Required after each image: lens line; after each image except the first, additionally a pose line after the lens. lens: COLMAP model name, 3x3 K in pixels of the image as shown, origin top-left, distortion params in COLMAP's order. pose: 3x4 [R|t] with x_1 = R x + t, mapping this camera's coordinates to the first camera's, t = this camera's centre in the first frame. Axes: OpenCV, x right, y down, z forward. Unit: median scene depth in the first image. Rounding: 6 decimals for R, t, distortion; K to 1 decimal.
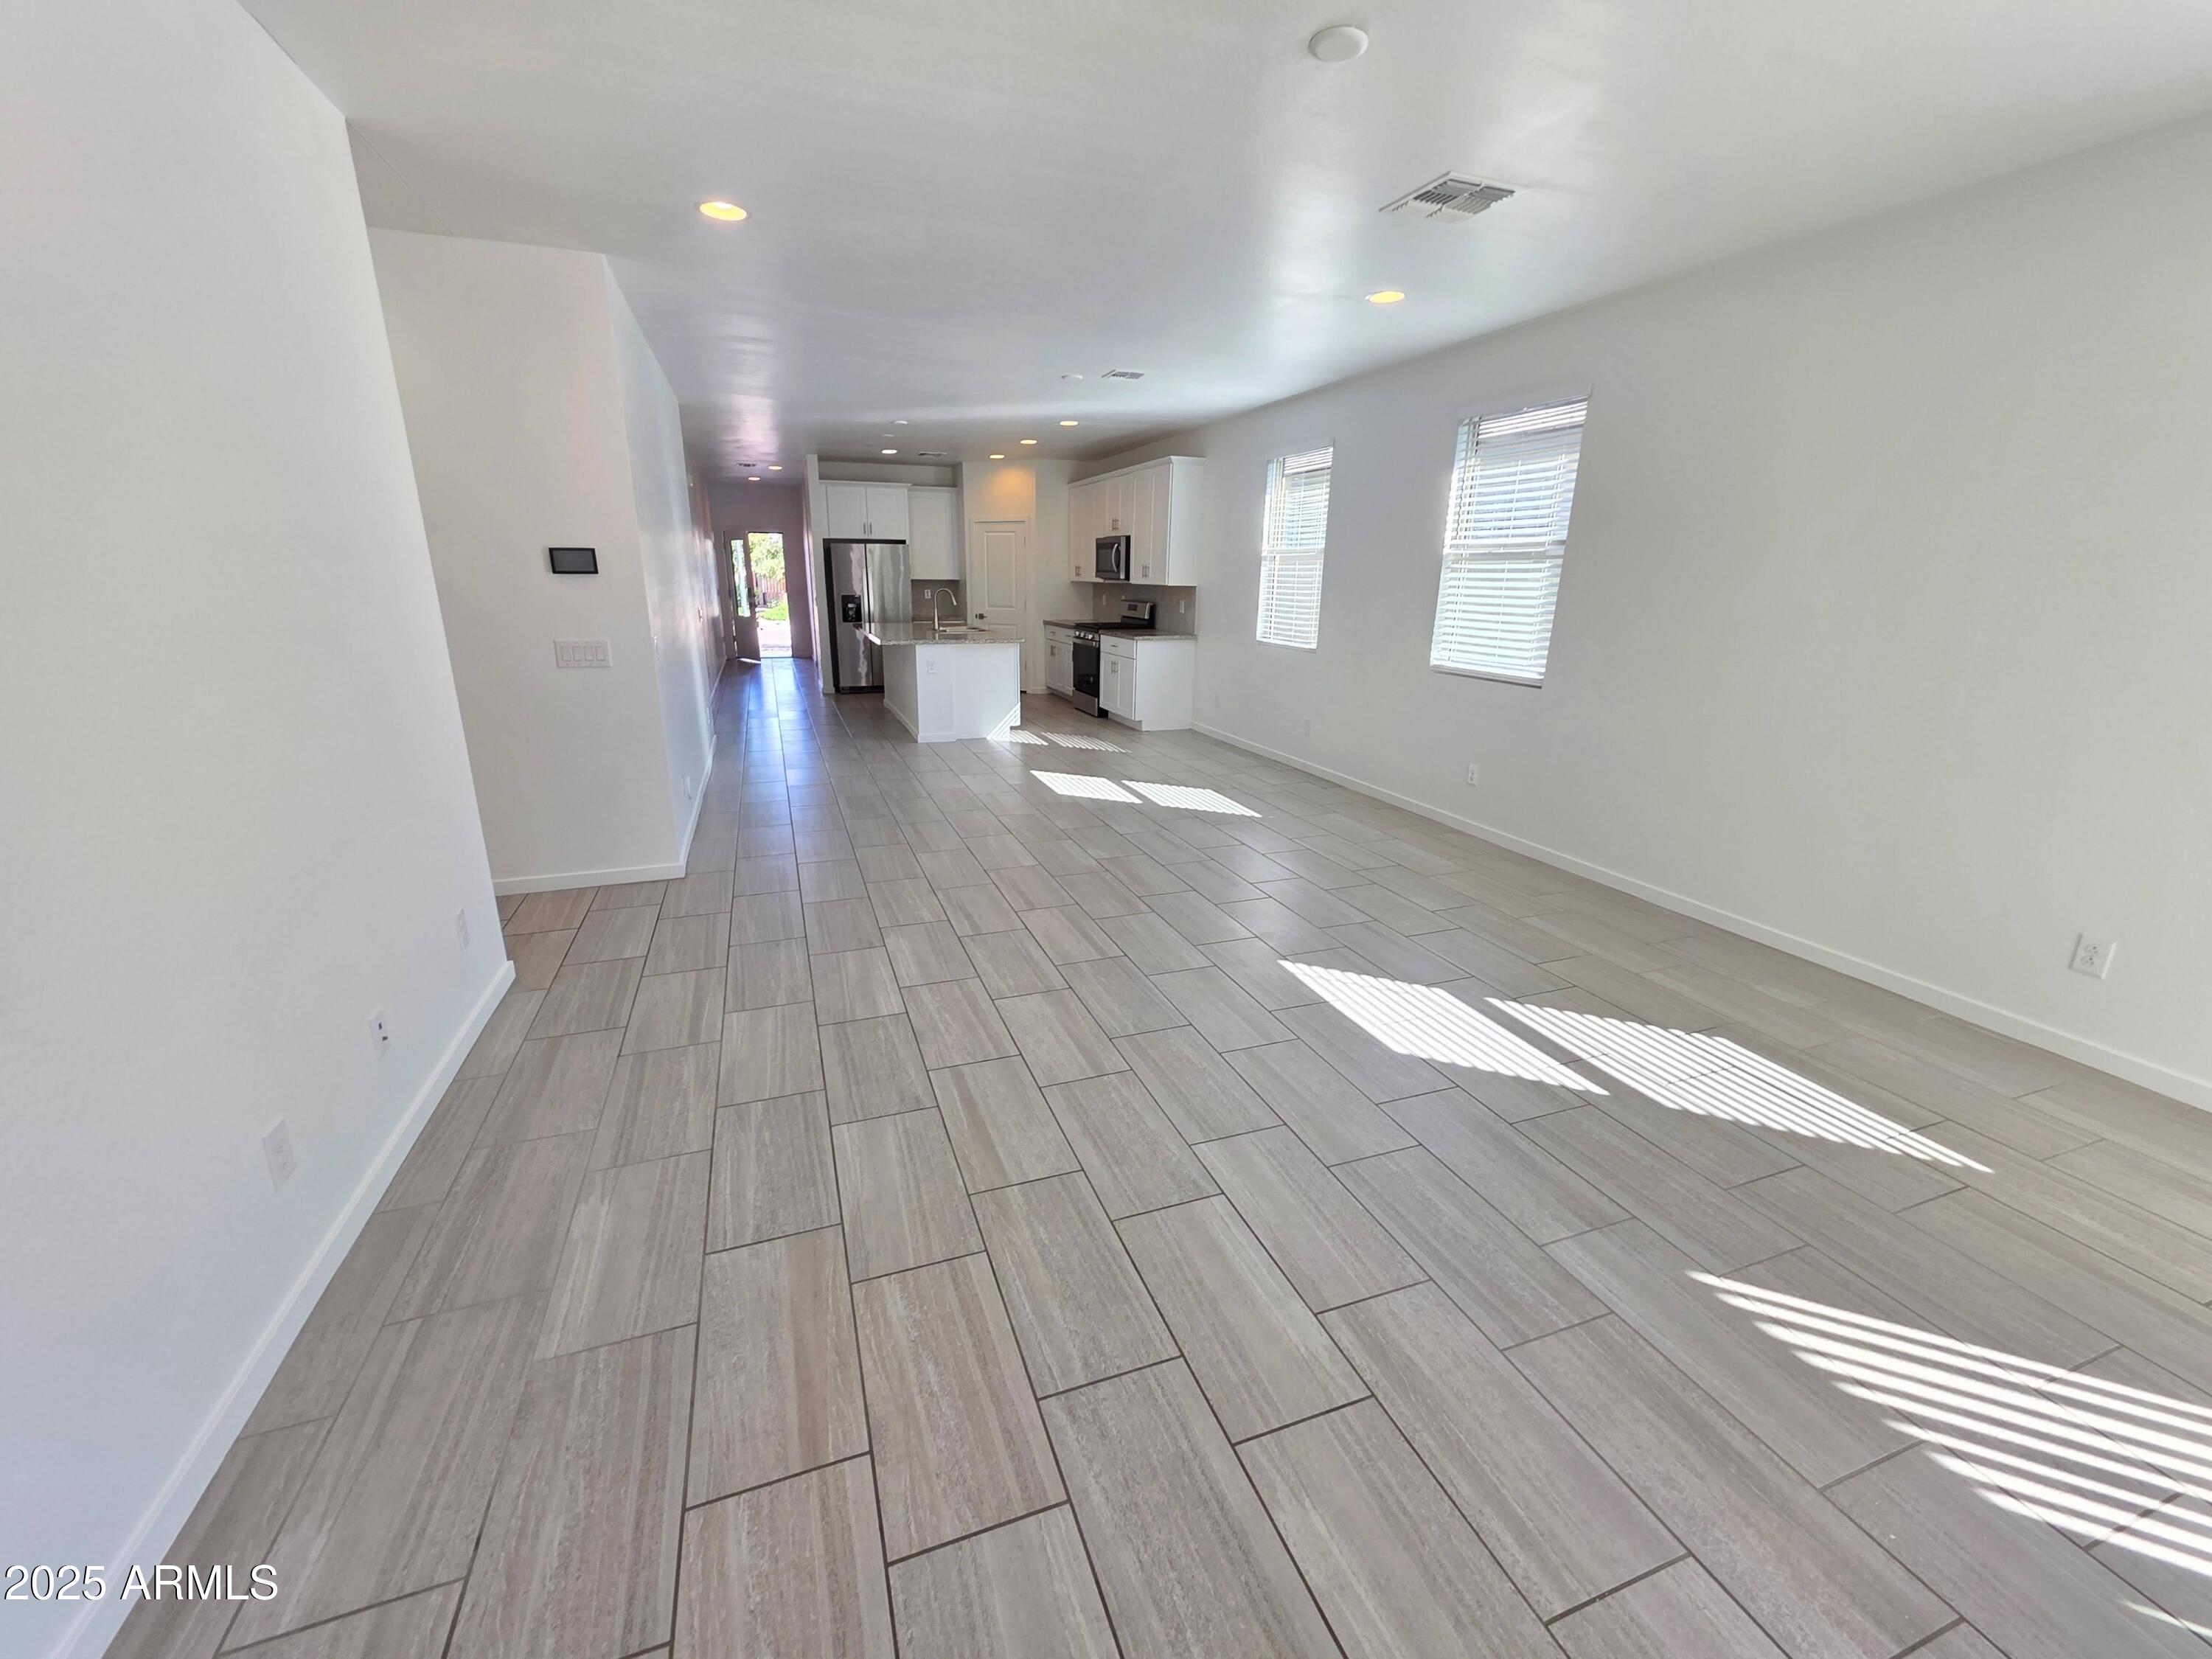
lens RADIAL K [[879.2, 0, 1105.9], [0, 879.2, 835.3], [0, 0, 1]] dist [0.003829, -0.000008]
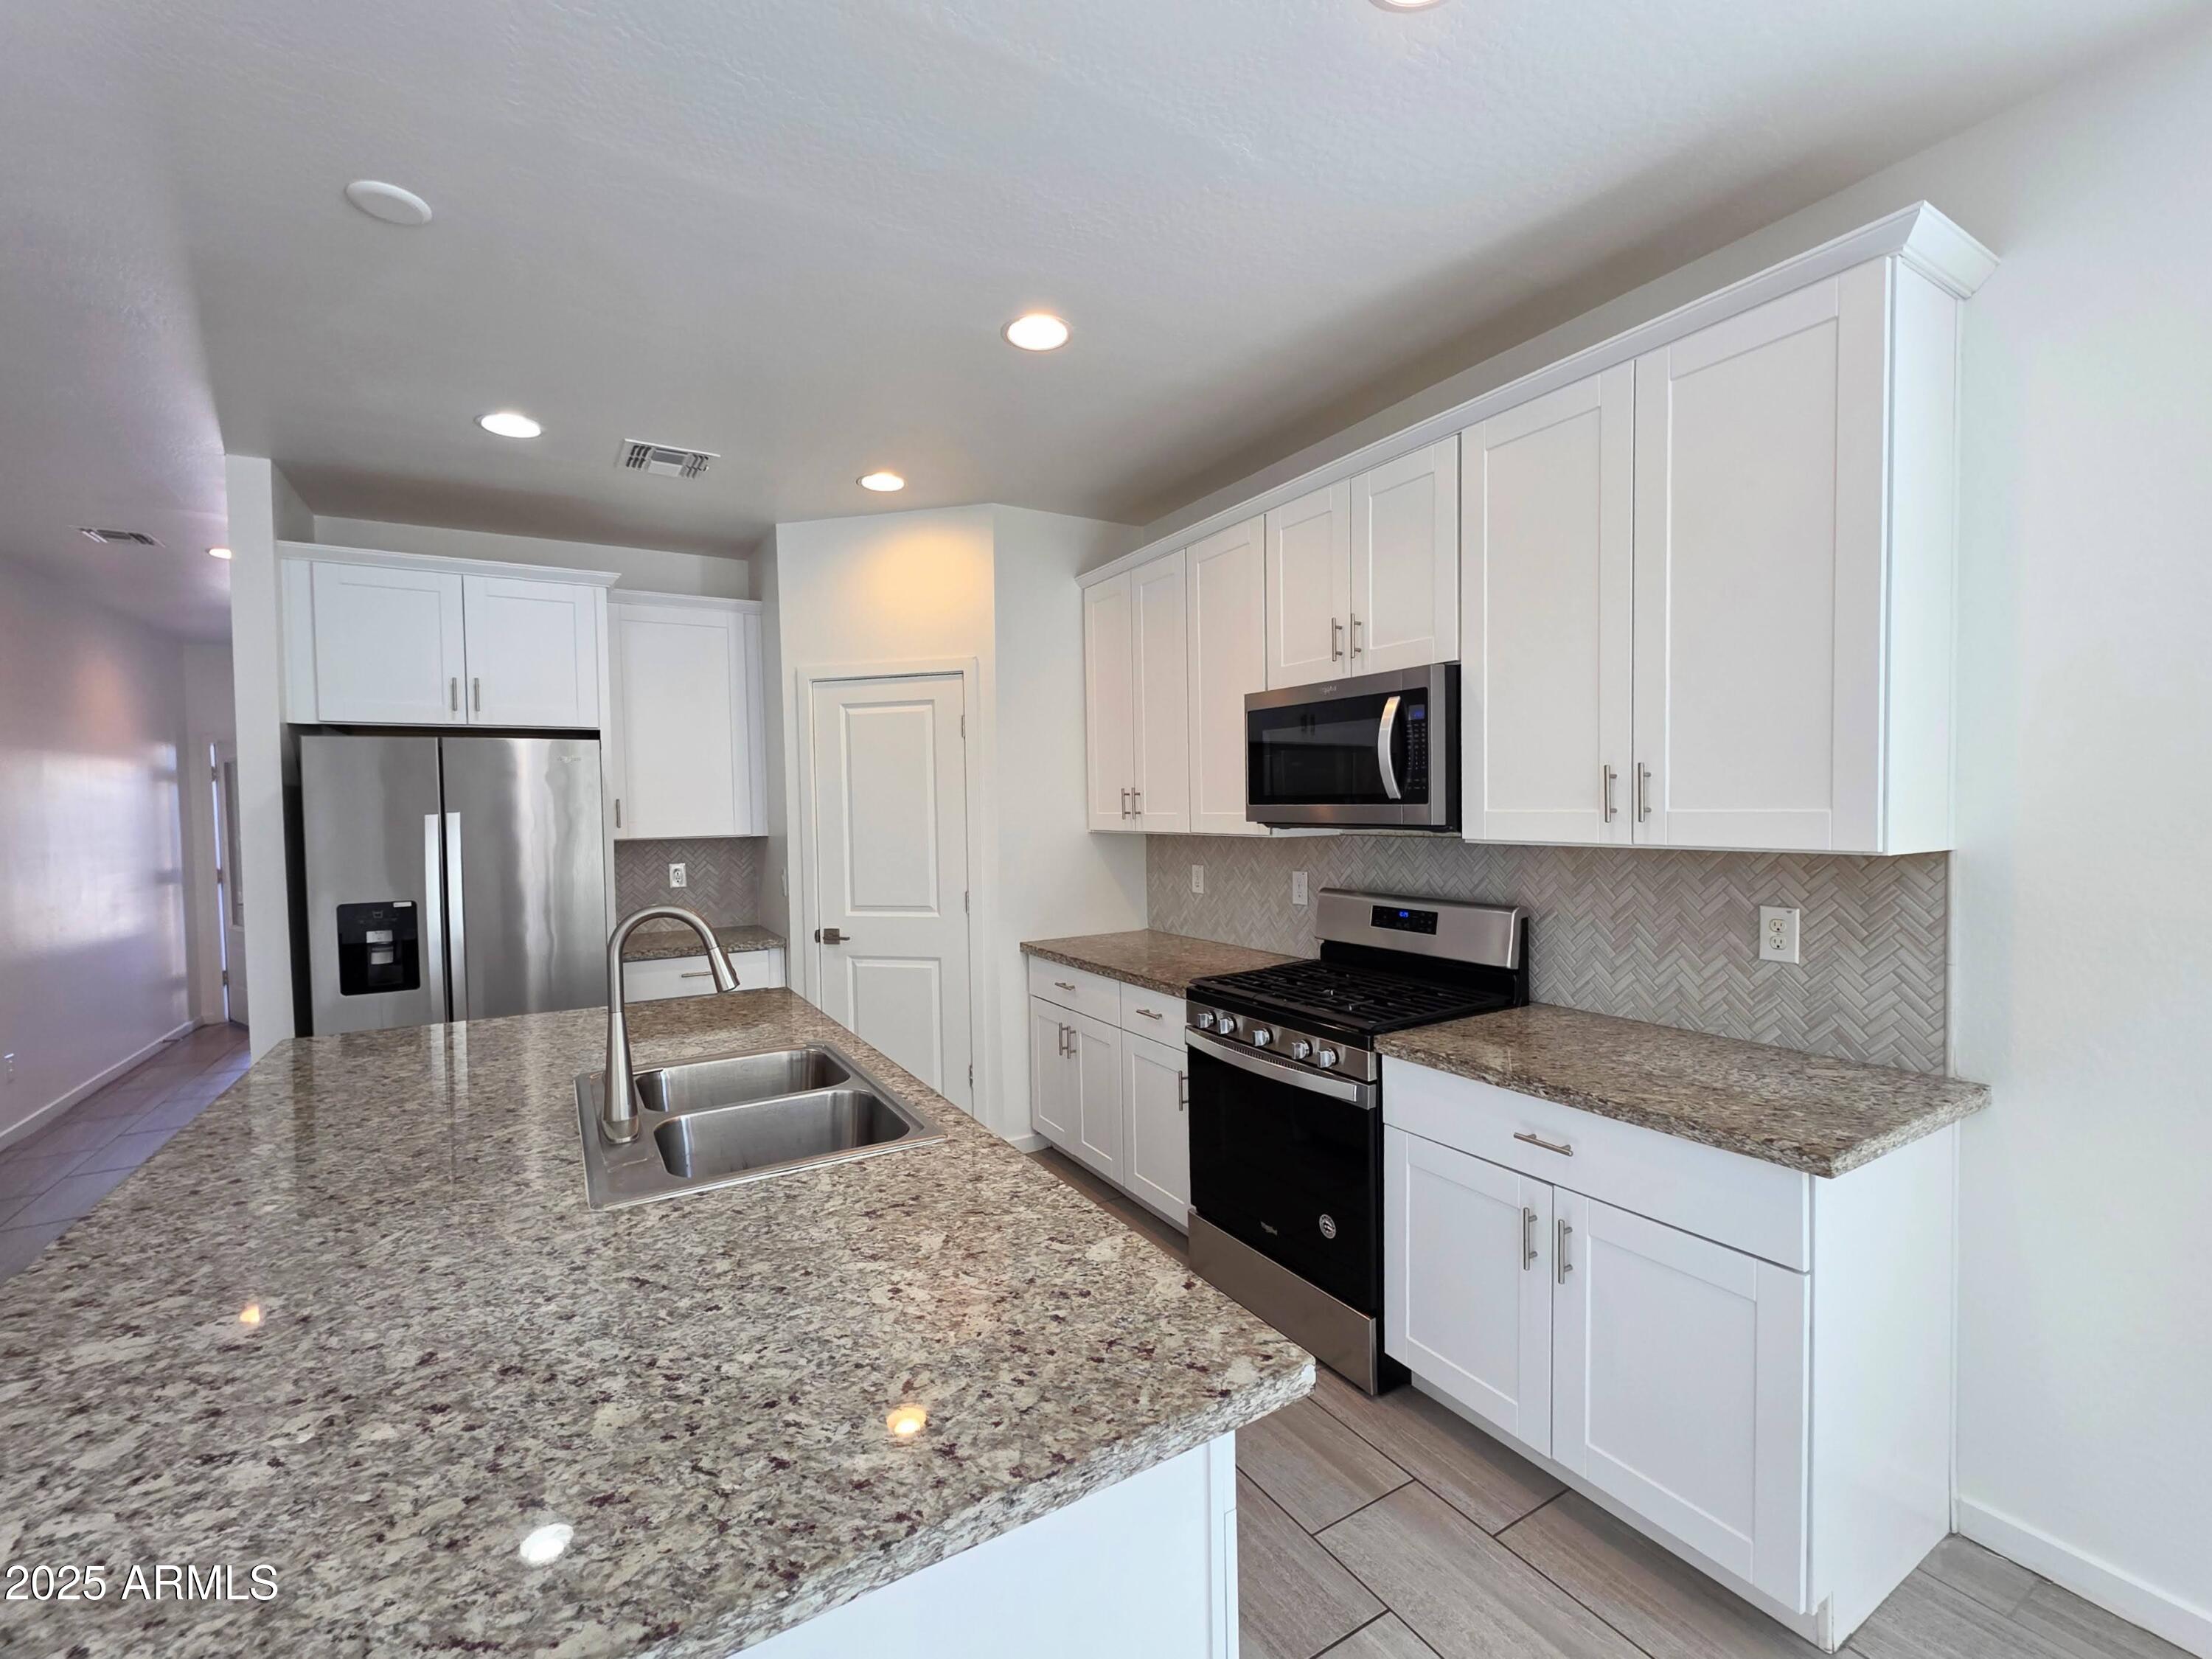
lens RADIAL K [[978.1, 0, 1157.2], [0, 978.1, 844.7], [0, 0, 1]] dist [-0.002963, 0.000219]
pose [[0.979243, -0.038148, 0.199067, -0.095582], [0.084929, 0.968979, -0.232091, -0.191380], [-0.184038, 0.244180, 0.952106, 0.628062]]
